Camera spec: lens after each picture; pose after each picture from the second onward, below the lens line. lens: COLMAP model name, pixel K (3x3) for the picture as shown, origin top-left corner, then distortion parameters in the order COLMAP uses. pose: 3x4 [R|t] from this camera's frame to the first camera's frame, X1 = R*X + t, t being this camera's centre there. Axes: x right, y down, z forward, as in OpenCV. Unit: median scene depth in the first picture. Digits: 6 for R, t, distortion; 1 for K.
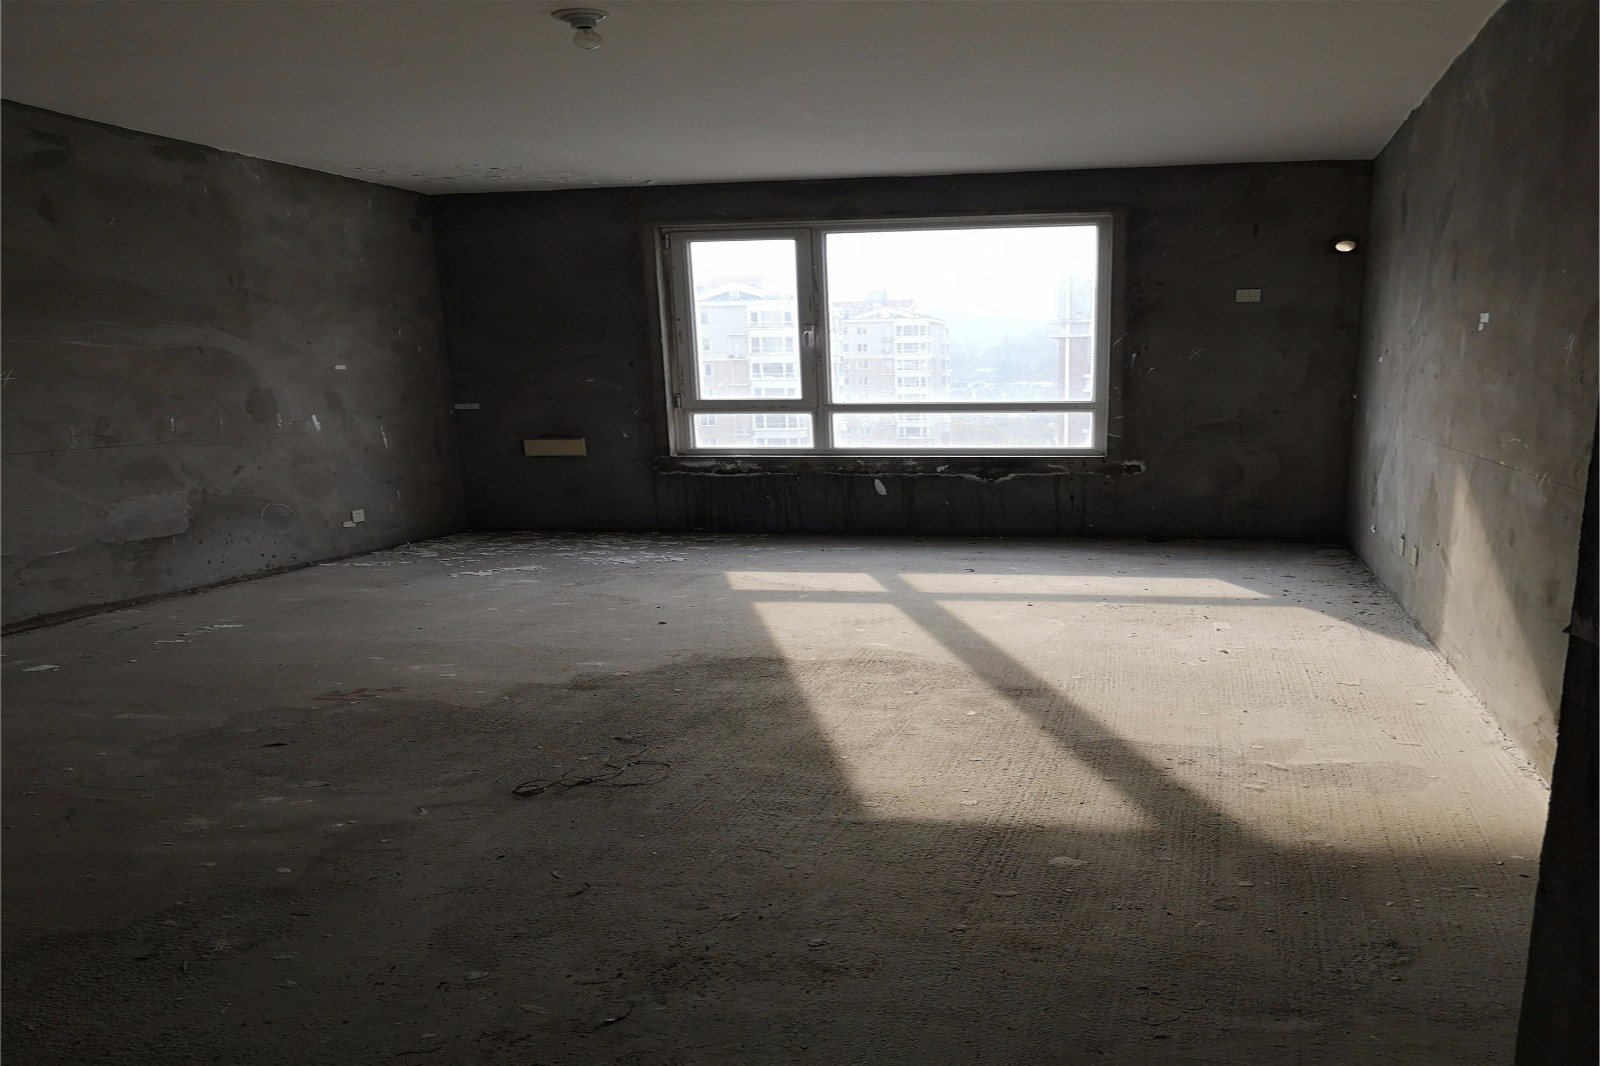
lens RADIAL K [[1167.9, 0, 800.0], [0, 1167.9, 533.0], [0, 0, 1]] dist [-0.000048, 0.002274]
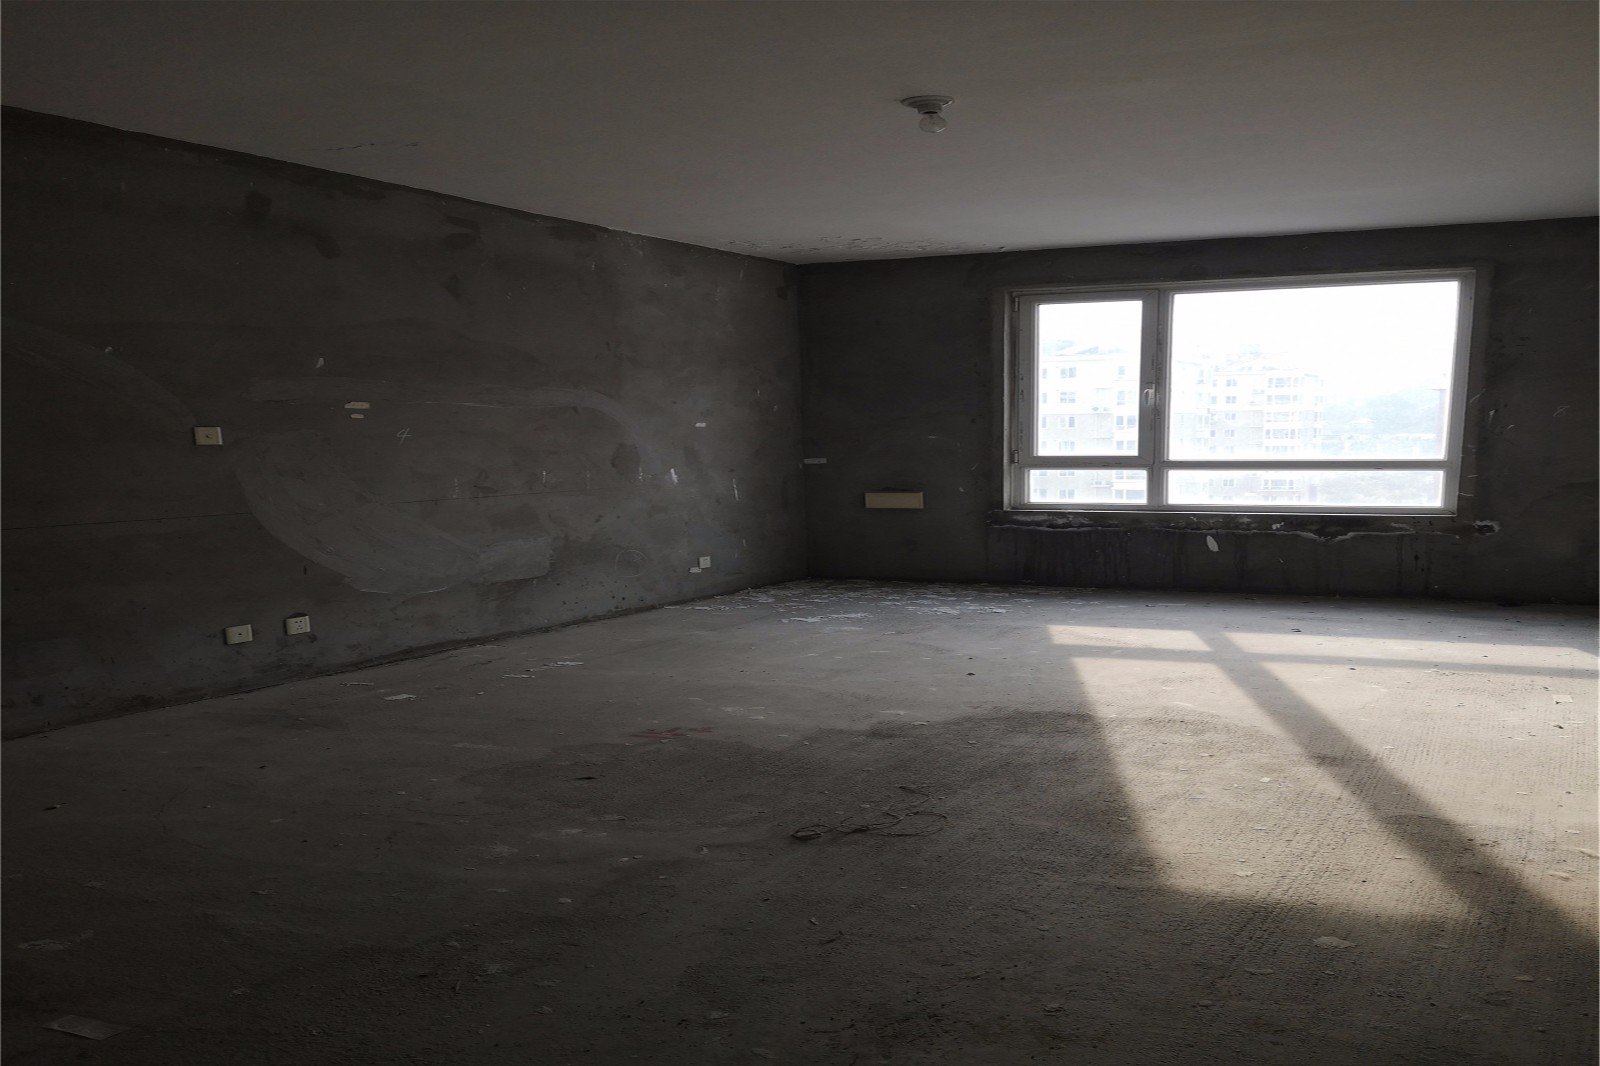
lens RADIAL K [[1073.6, 0, 800.0], [0, 1073.6, 533.0], [0, 0, 1]] dist [0.039951, -0.042186]
pose [[0.990120, 0.015661, -0.139343, -0.146525], [-0.026069, 0.996978, -0.073186, 0.027578], [0.137776, 0.076095, 0.987536, 0.026901]]
